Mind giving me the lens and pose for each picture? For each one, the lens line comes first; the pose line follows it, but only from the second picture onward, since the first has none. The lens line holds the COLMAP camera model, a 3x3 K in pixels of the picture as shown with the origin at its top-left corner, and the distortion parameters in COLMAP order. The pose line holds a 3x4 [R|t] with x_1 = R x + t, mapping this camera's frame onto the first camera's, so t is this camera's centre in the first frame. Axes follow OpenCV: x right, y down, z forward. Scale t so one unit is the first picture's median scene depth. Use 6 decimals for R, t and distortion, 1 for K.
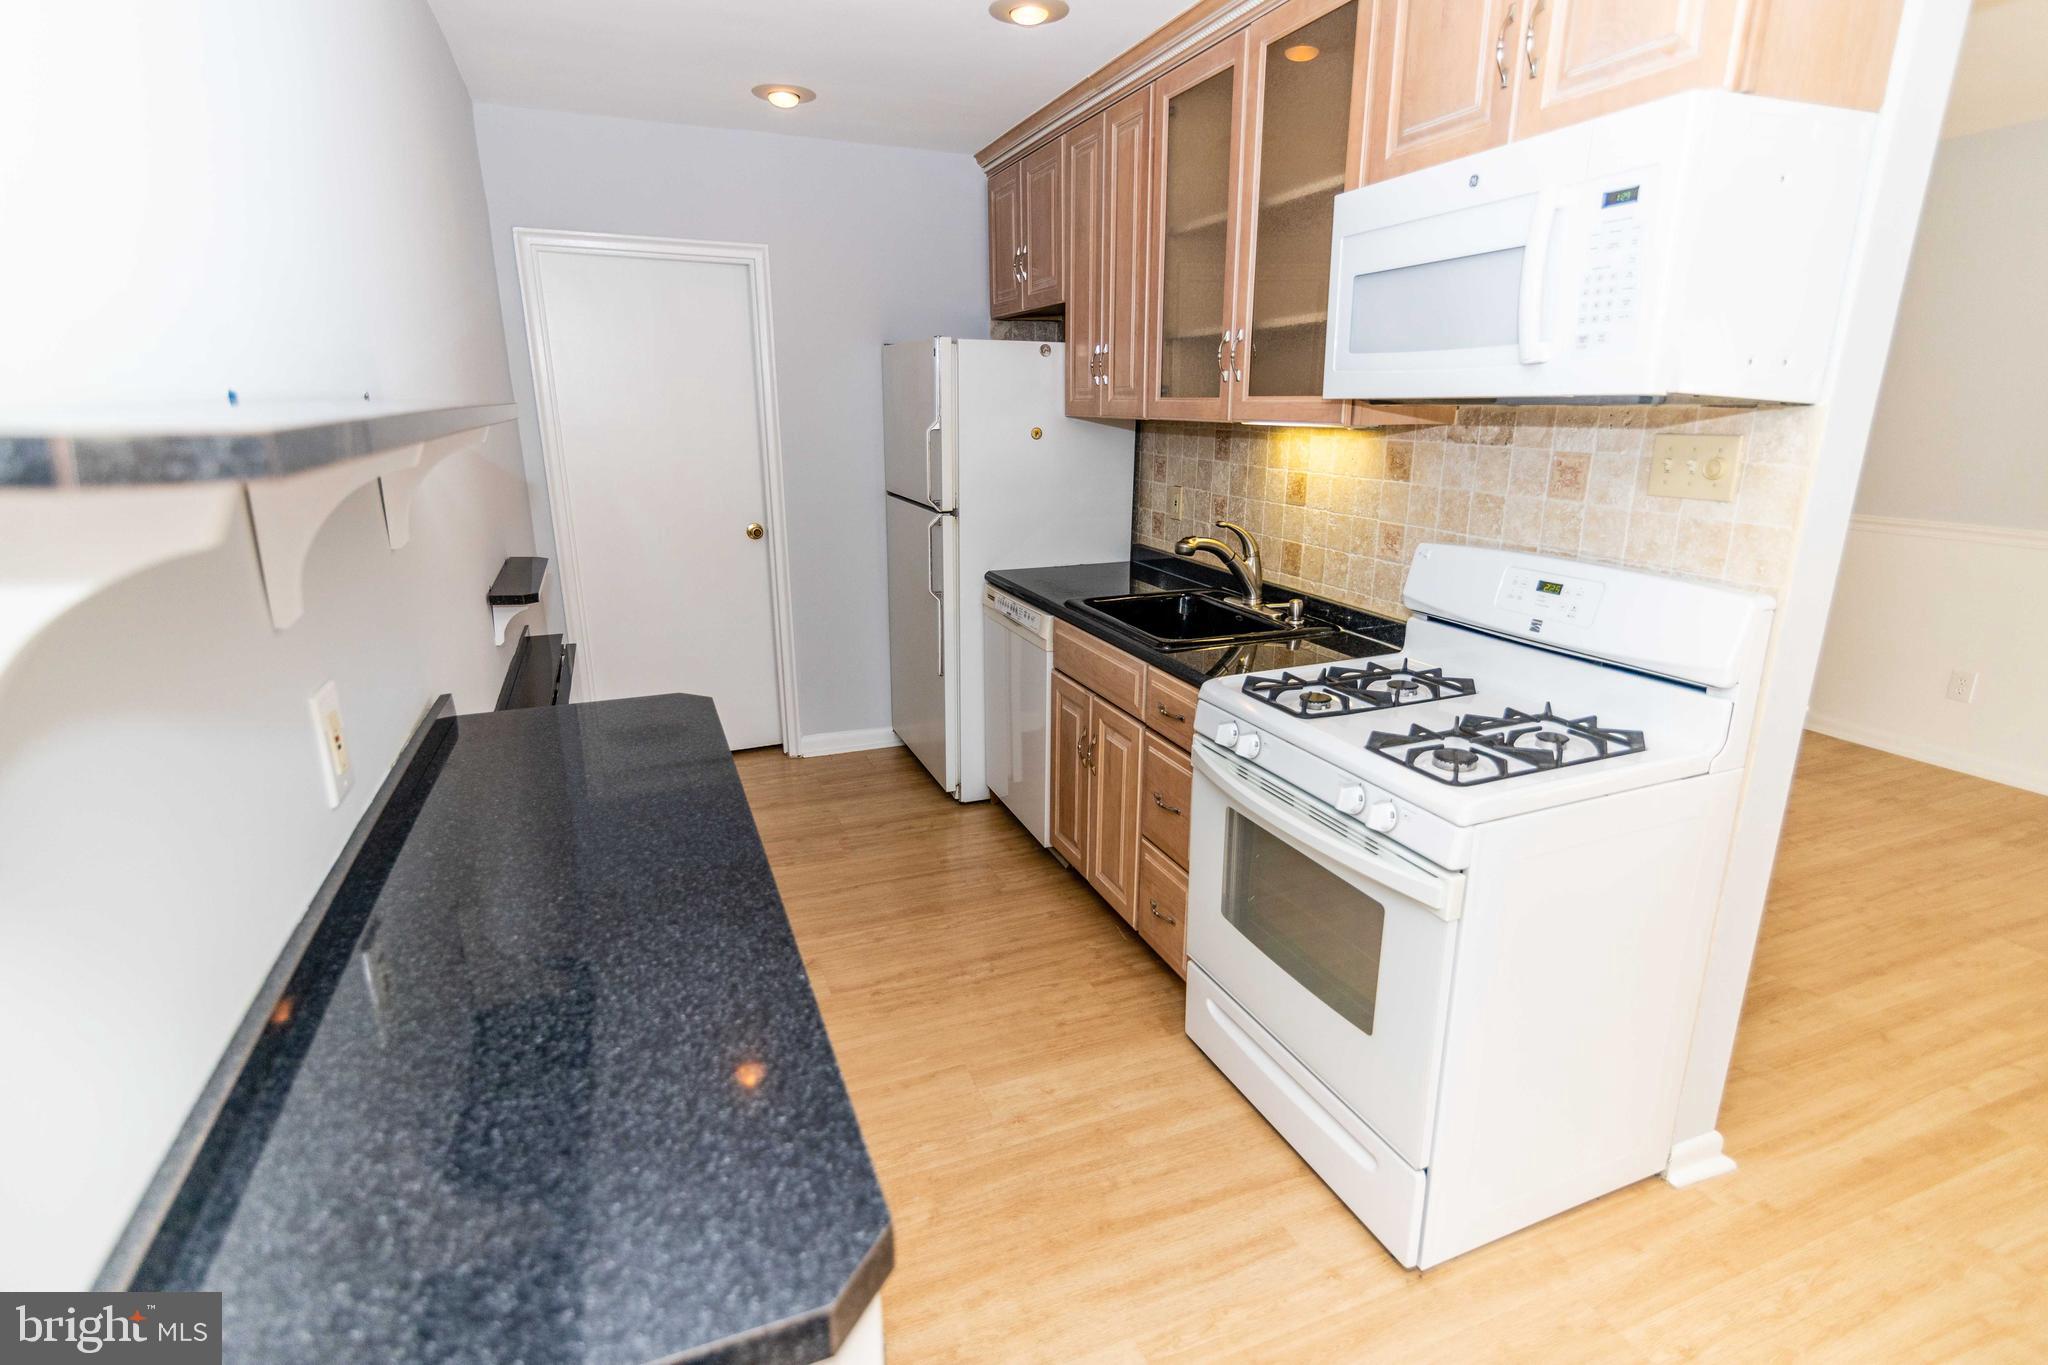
lens RADIAL K [[1005.8, 0, 1027.9], [0, 1005.8, 683.0], [0, 0, 1]] dist [-0.000785, 0.000186]
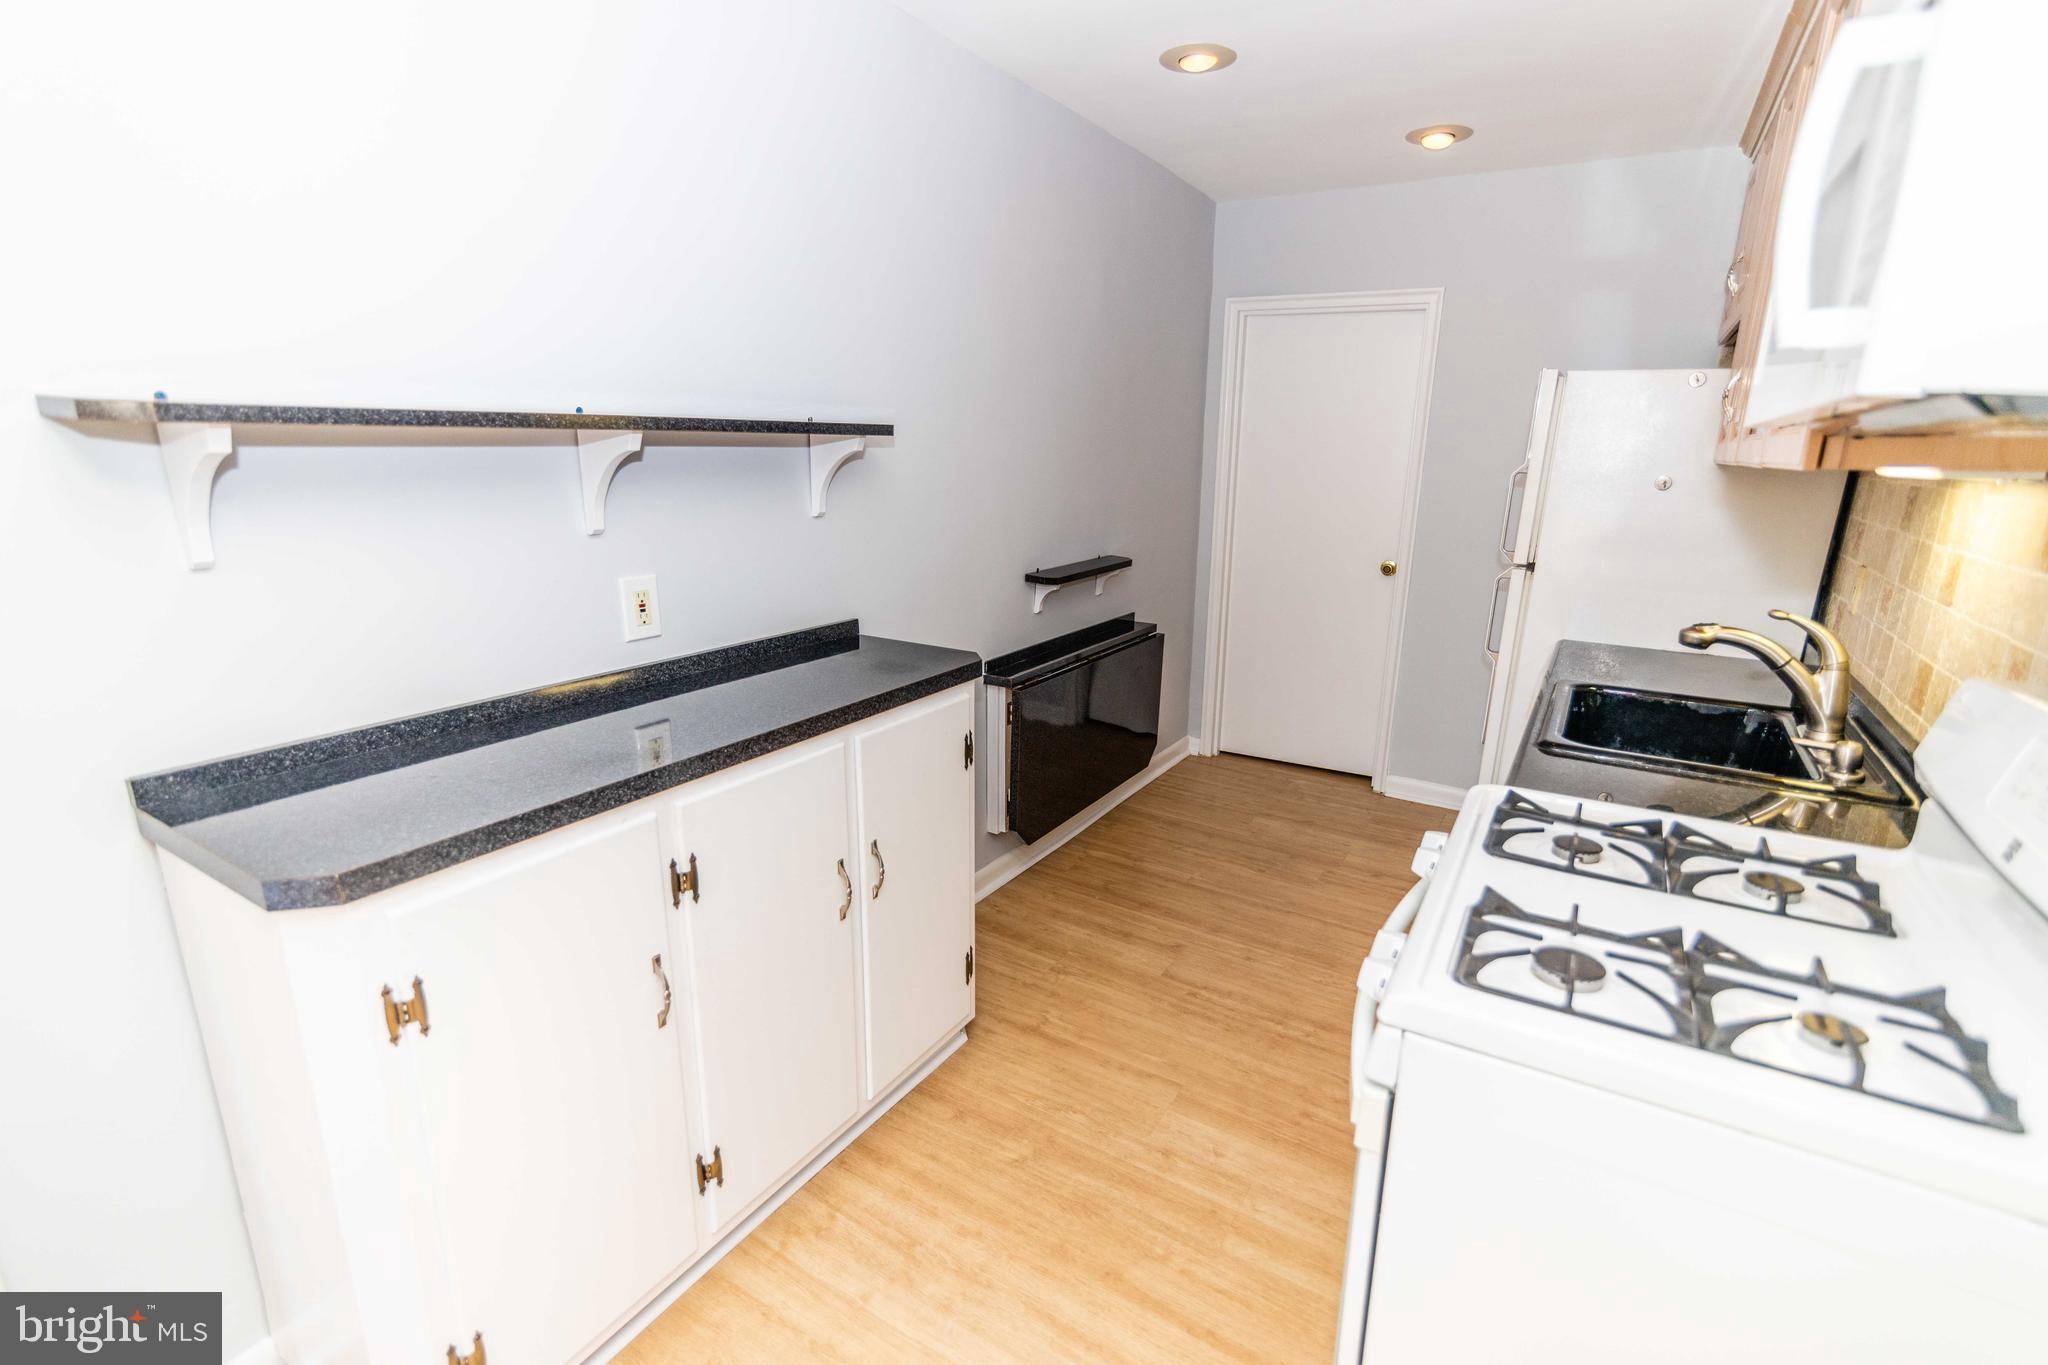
lens RADIAL K [[927.6, 0, 1030.6], [0, 927.6, 683.7], [0, 0, 1]] dist [-0.002818, 0.008551]
pose [[0.593519, 0.212895, -0.776151, 0.444701], [-0.236735, 0.967896, 0.084460, -0.048471], [0.769215, 0.133614, 0.624865, 0.229150]]
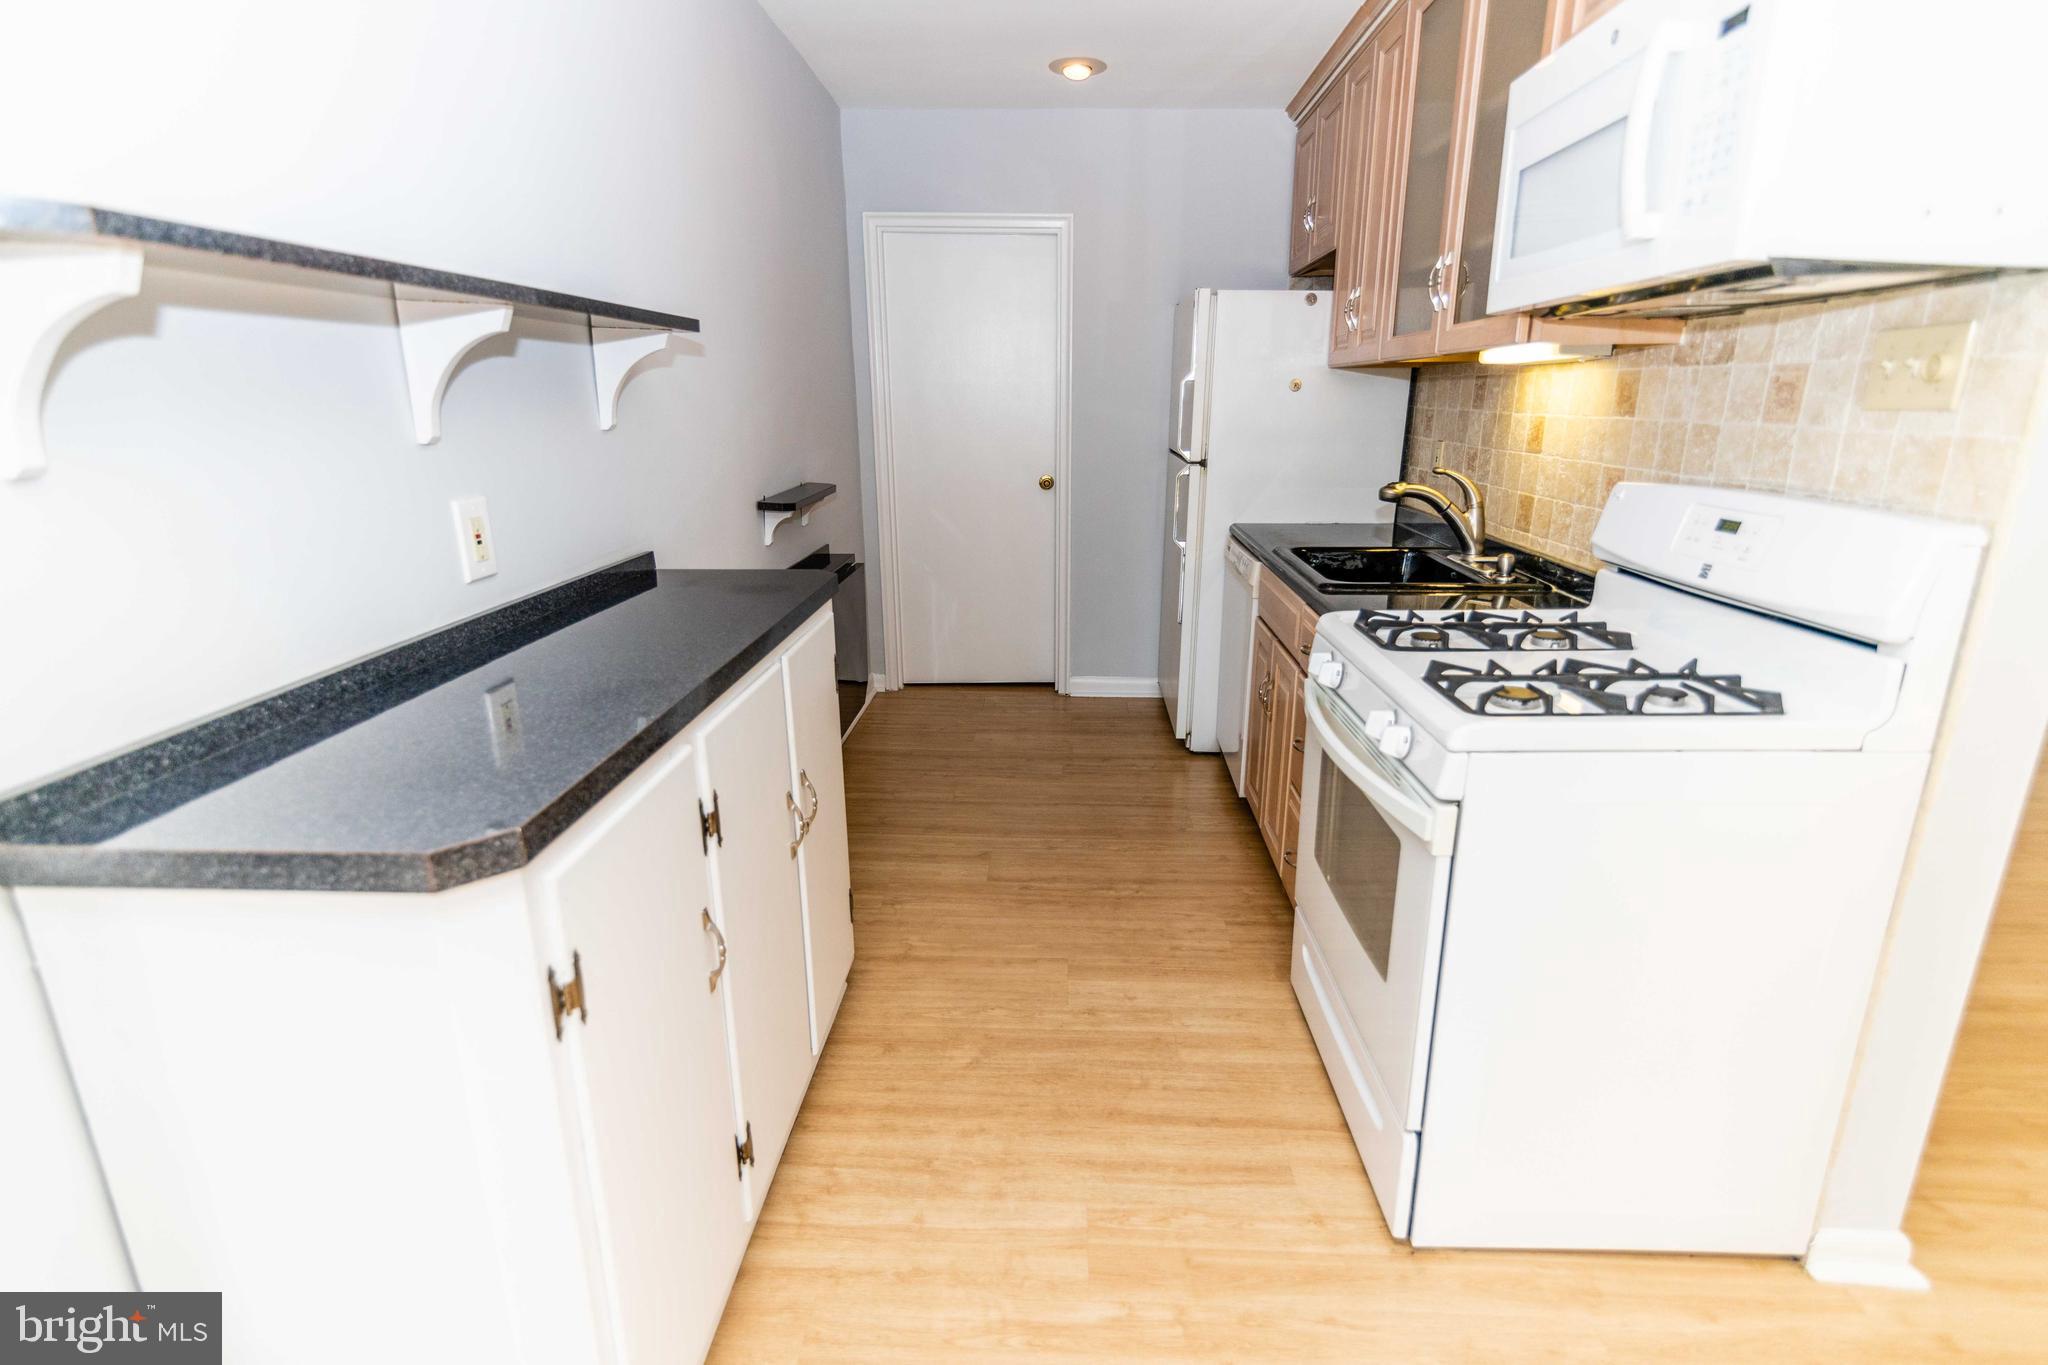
lens RADIAL K [[993.6, 0, 1029.8], [0, 993.6, 684.0], [0, 0, 1]] dist [0.006244, 0.001299]
pose [[0.913183, 0.112905, -0.391599, 0.258463], [-0.110361, 0.993466, 0.029079, 0.059389], [0.392323, 0.016663, 0.919677, 0.010077]]
